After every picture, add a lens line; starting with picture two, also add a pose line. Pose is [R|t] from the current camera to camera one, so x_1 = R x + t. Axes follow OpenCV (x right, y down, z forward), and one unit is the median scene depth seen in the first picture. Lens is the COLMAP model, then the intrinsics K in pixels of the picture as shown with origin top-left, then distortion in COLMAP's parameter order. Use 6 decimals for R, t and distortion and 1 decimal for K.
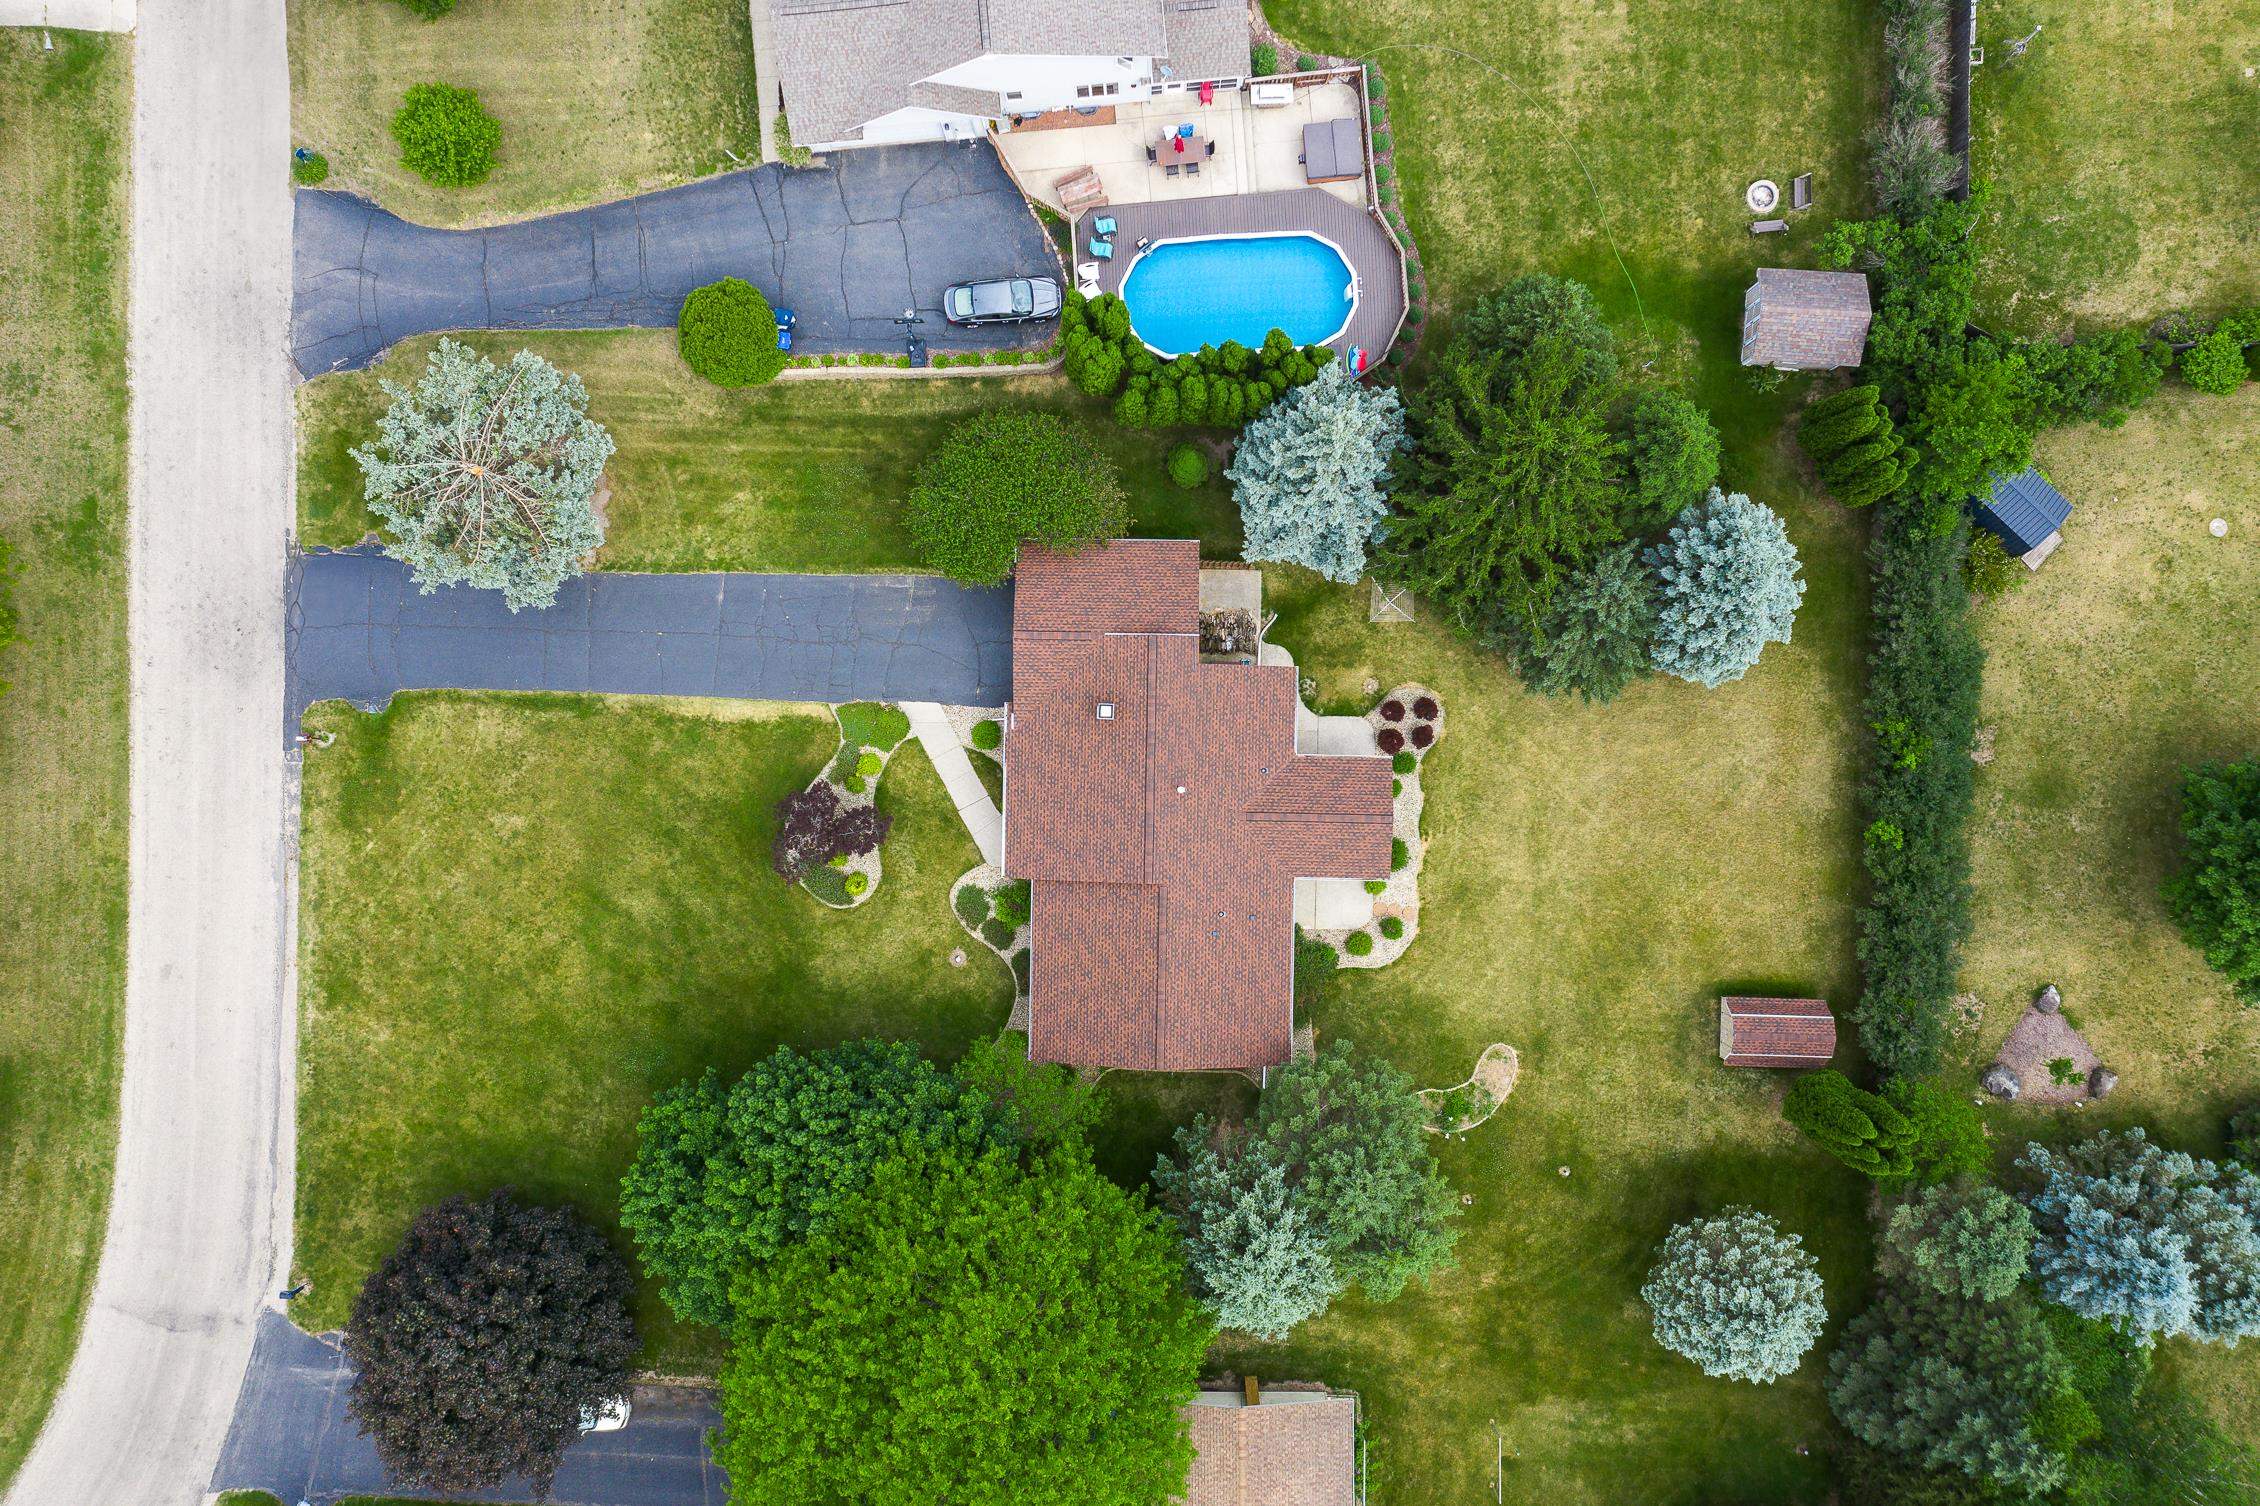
lens RADIAL K [[1773.0, 0, 1121.2], [0, 1773.0, 745.1], [0, 0, 1]] dist [-0.016970, 0.002676]
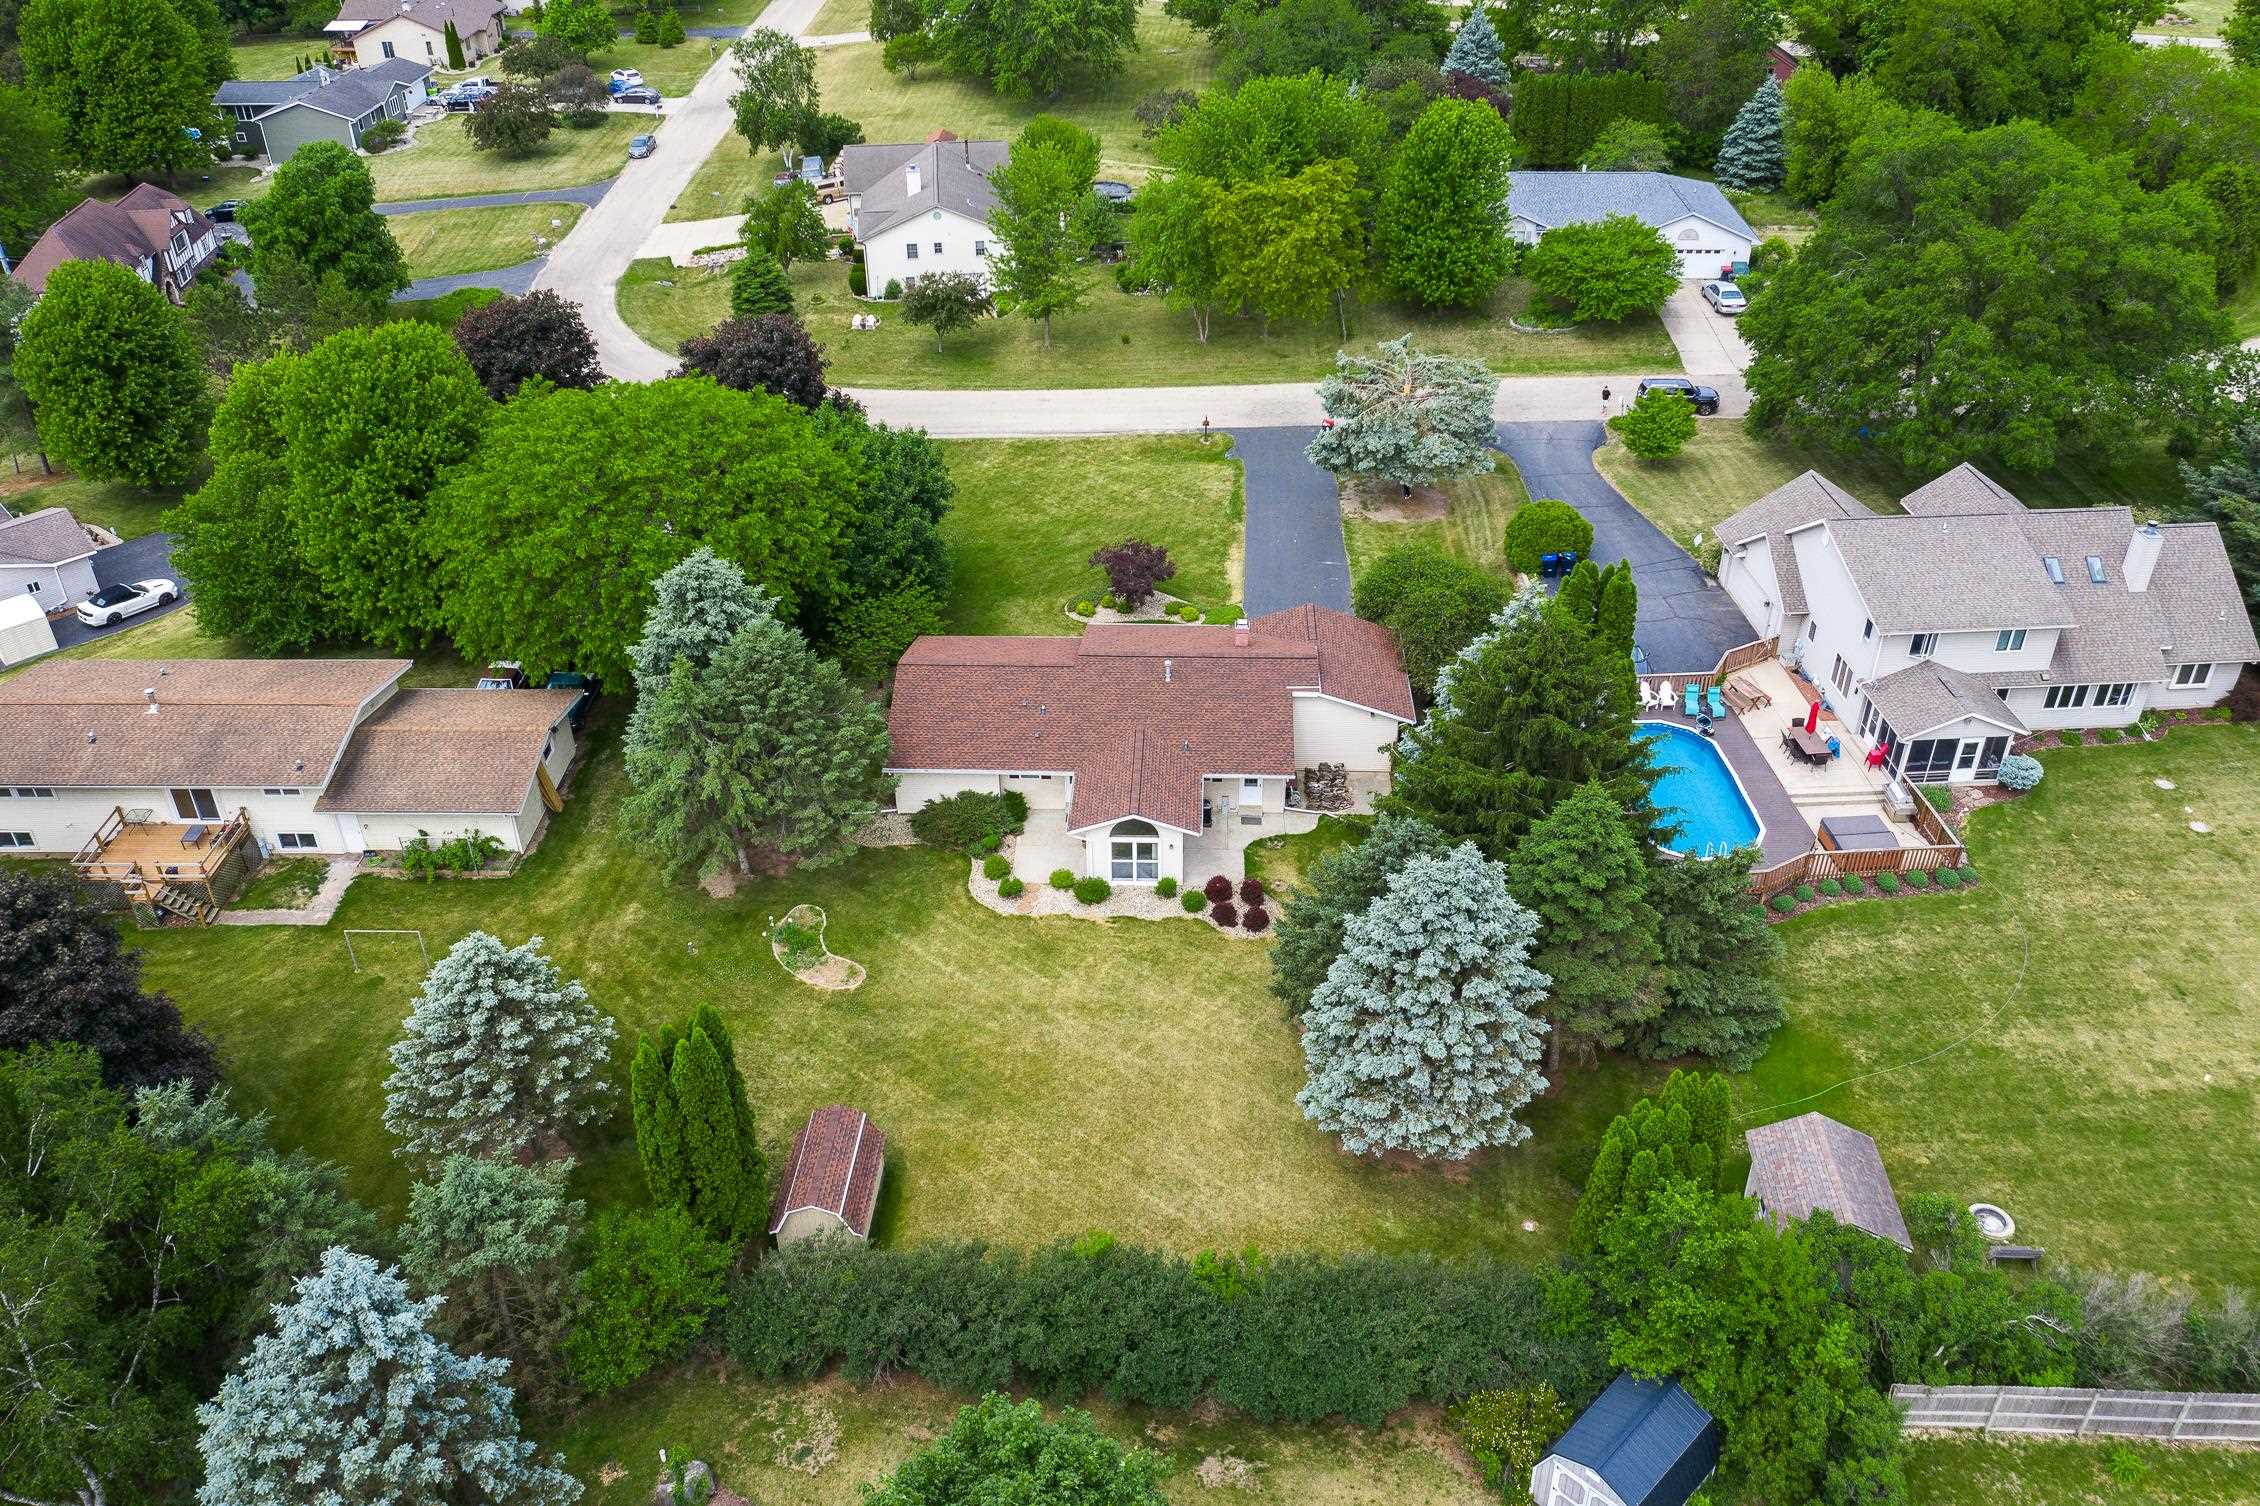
lens RADIAL K [[1773.0, 0, 1121.2], [0, 1773.0, 745.1], [0, 0, 1]] dist [-0.016970, 0.002676]
pose [[-0.027449, 0.557735, -0.829565, 0.854951], [-0.999513, -0.003007, 0.031051, 0.019476], [0.014824, 0.830014, 0.557546, 0.434896]]
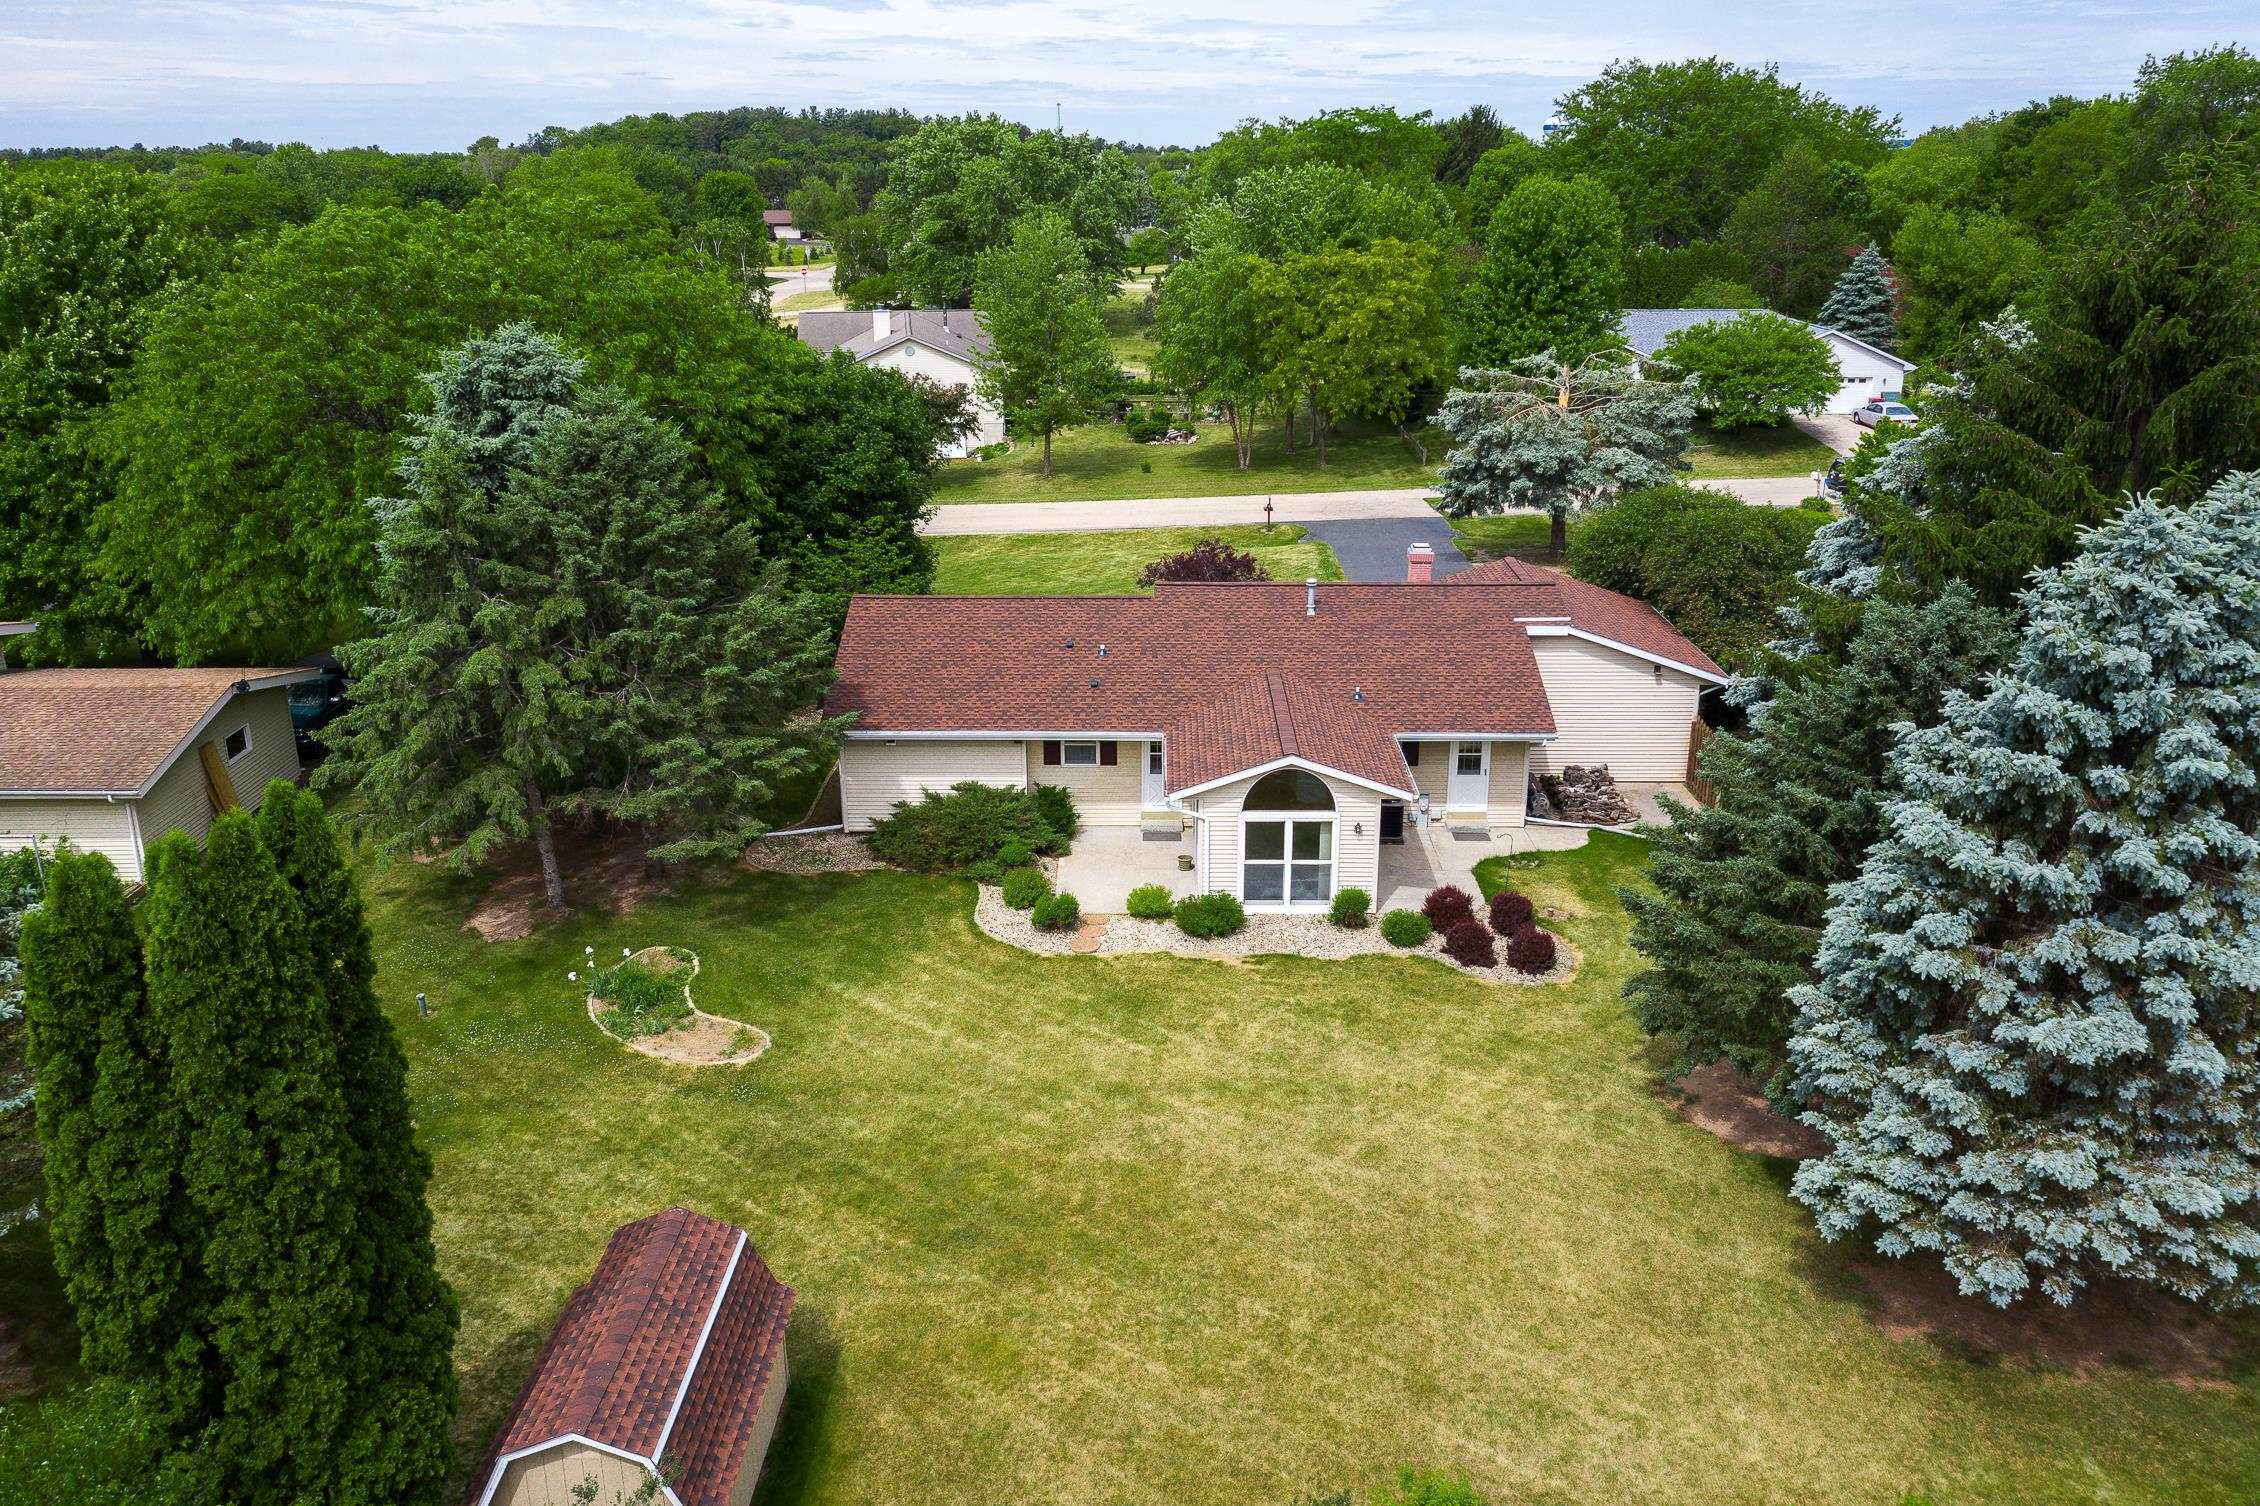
lens RADIAL K [[1773.0, 0, 1121.2], [0, 1773.0, 745.1], [0, 0, 1]] dist [-0.016970, 0.002676]
pose [[0.000376, 0.328734, -0.944422, 0.585229], [-0.999975, 0.006852, 0.001987, 0.084234], [0.007124, 0.944398, 0.328729, 0.796479]]
